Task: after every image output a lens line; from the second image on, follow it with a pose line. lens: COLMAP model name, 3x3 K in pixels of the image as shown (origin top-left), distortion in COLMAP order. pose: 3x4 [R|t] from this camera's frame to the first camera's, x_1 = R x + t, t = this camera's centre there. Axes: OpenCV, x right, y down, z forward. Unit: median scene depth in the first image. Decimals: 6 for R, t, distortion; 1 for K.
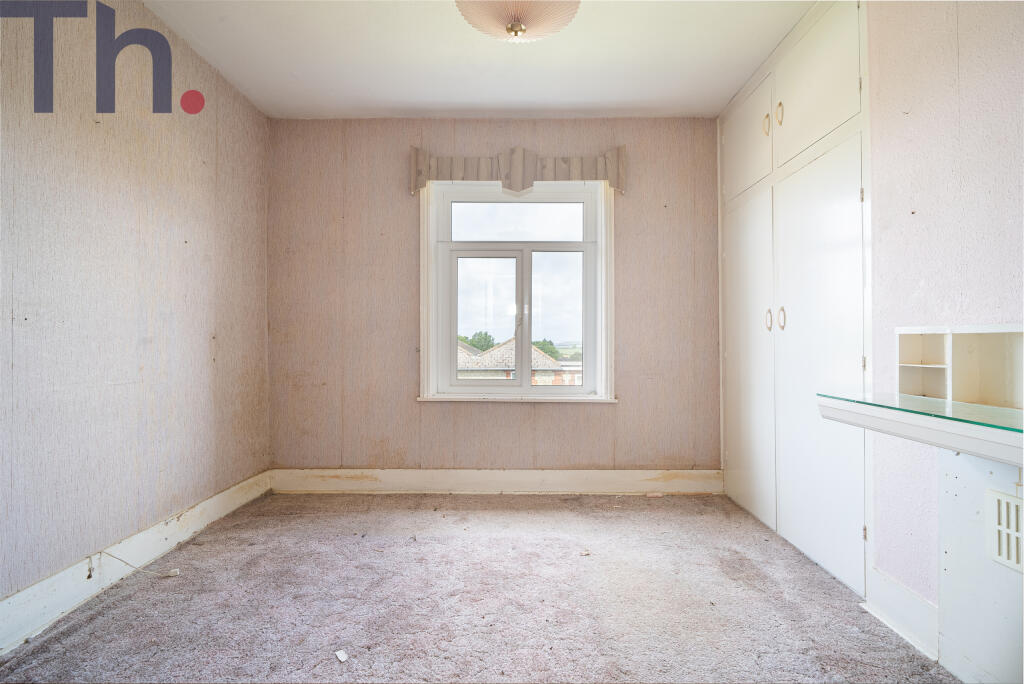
lens RADIAL K [[485.3, 0, 513.2], [0, 485.3, 340.4], [0, 0, 1]] dist [-0.000667, -0.000793]
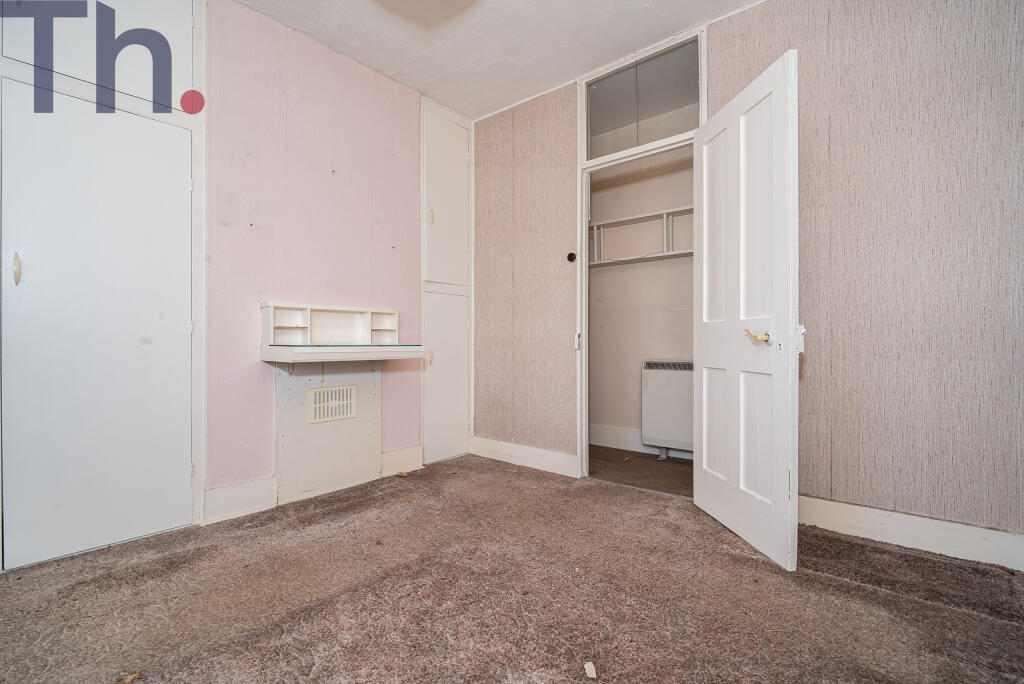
lens RADIAL K [[485.3, 0, 512.0], [0, 485.3, 340.7], [0, 0, 1]] dist [-0.000667, -0.000793]
pose [[-0.764199, -0.000543, 0.644981, -0.755610], [0.000996, 0.999997, 0.002022, 0.089631], [-0.644980, 0.002188, -0.764196, 1.632692]]
